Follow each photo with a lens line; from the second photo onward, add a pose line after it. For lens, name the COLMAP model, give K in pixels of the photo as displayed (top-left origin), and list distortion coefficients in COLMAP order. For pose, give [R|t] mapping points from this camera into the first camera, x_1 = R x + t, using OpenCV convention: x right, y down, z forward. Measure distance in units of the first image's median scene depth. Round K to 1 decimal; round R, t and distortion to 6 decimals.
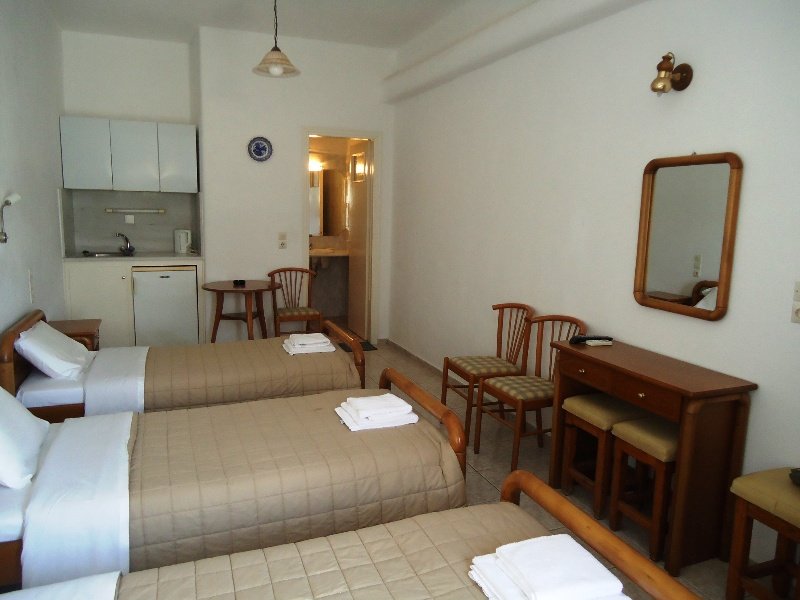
lens RADIAL K [[581.4, 0, 401.9], [0, 581.4, 295.6], [0, 0, 1]] dist [-0.002895, -0.001911]
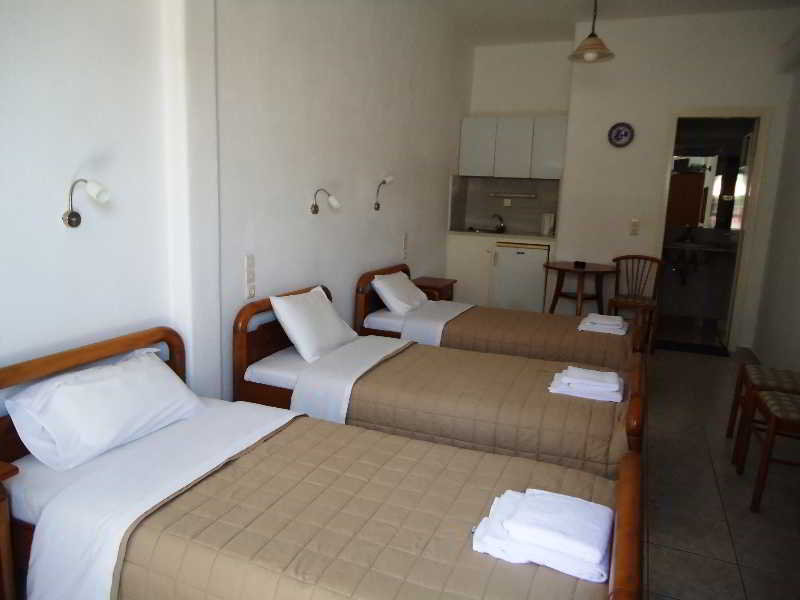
lens RADIAL K [[581.4, 0, 401.9], [0, 581.4, 295.6], [0, 0, 1]] dist [-0.002895, -0.001911]
pose [[0.723657, 0.128644, -0.678064, 0.204279], [-0.125052, 0.990653, 0.054489, 0.016968], [0.678735, 0.045362, 0.732981, 0.015743]]
